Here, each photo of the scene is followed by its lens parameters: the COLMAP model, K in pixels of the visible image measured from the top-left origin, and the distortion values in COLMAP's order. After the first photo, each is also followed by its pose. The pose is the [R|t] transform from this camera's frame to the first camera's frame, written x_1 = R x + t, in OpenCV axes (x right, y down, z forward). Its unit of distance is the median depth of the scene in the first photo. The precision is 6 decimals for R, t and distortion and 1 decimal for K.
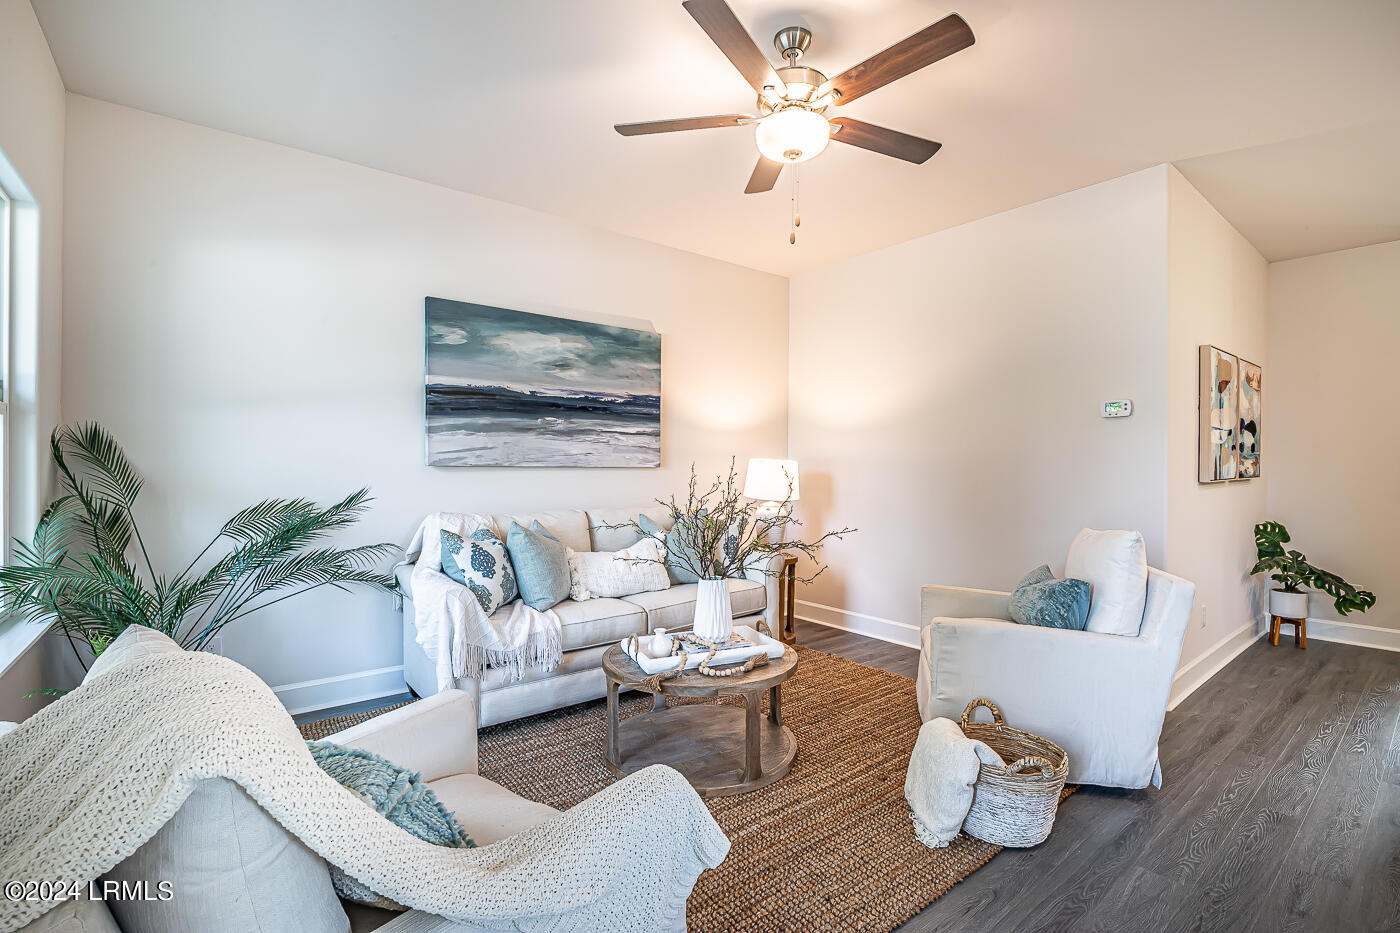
lens RADIAL K [[640.7, 0, 702.1], [0, 640.7, 470.0], [0, 0, 1]] dist [-0.026688, 0.002281]
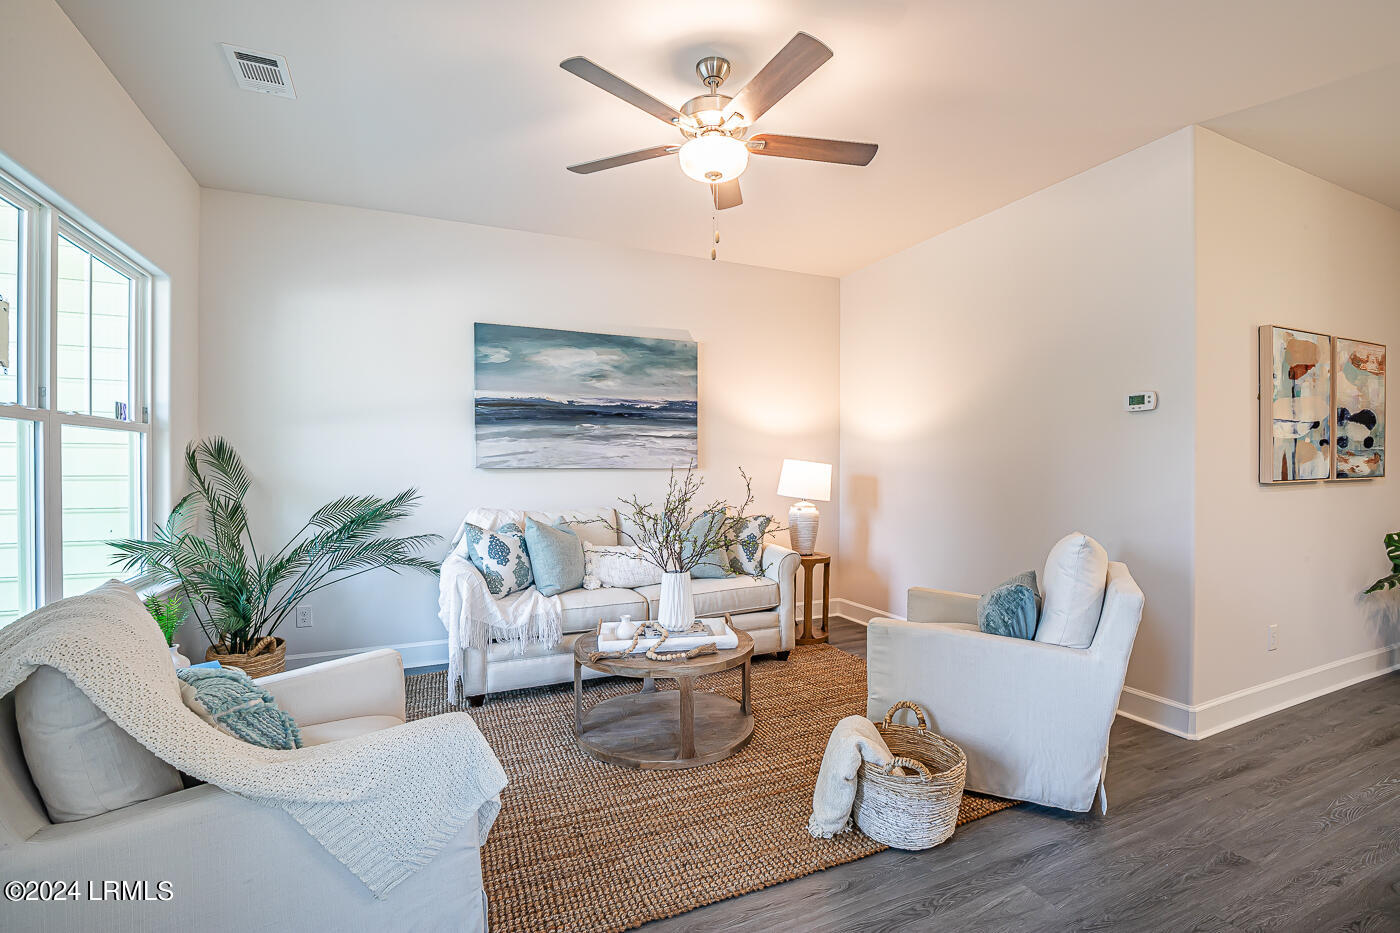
lens RADIAL K [[640.7, 0, 706.1], [0, 640.7, 470.3], [0, 0, 1]] dist [-0.026688, 0.002281]
pose [[0.970031, -0.003798, -0.242950, 0.315613], [0.003782, 0.999993, -0.000531, -0.000892], [0.242950, -0.000403, 0.970039, -0.033687]]
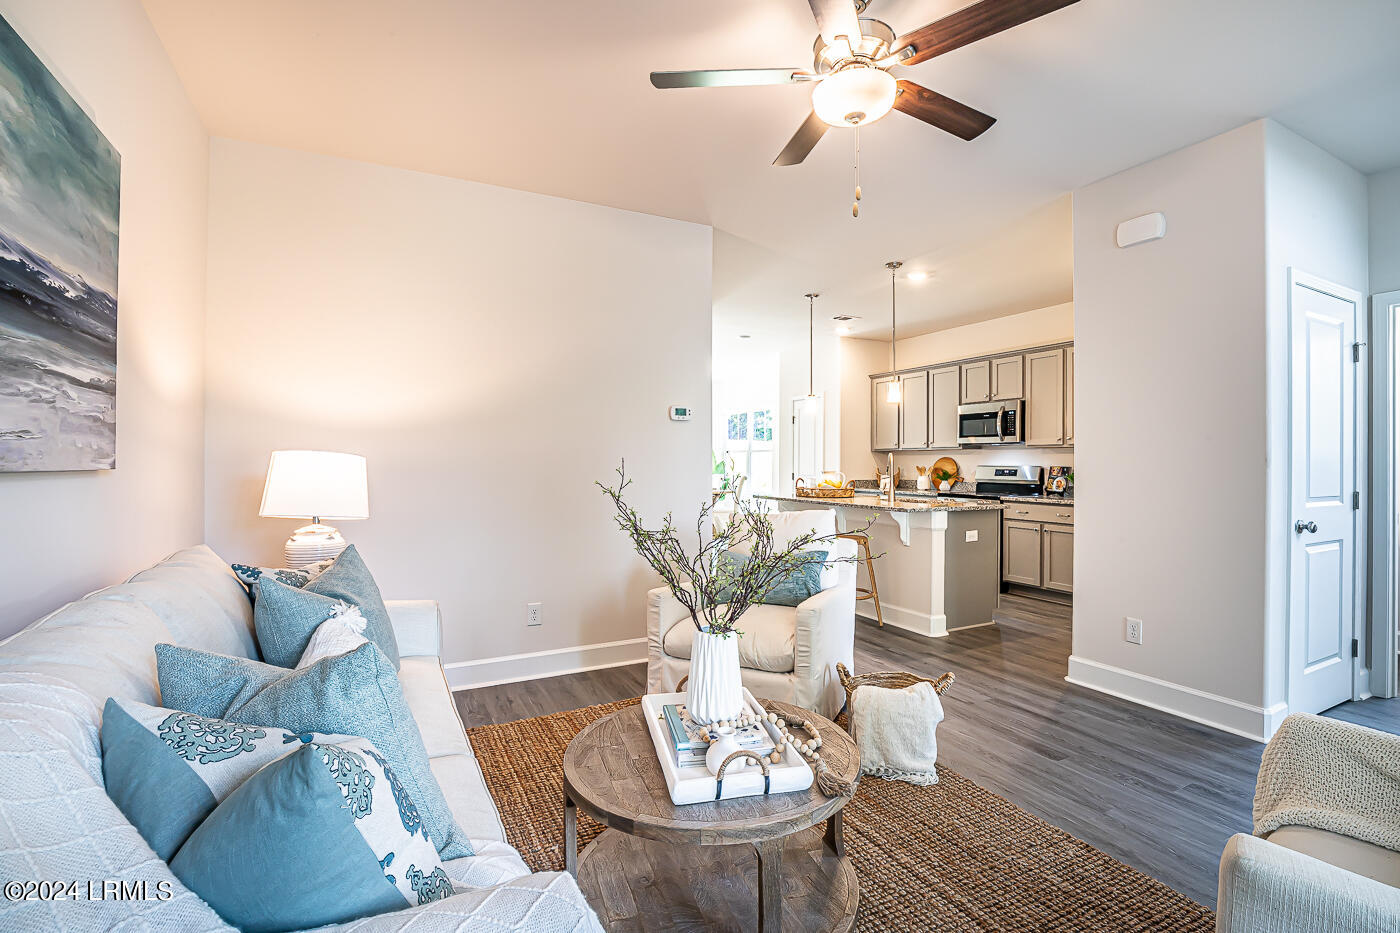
lens RADIAL K [[640.7, 0, 704.3], [0, 640.7, 460.8], [0, 0, 1]] dist [-0.026688, 0.002281]
pose [[0.180239, -0.006970, 0.983598, -0.619779], [0.006197, 0.999963, 0.005951, -0.014599], [-0.983603, 0.005023, 0.180276, 0.835819]]
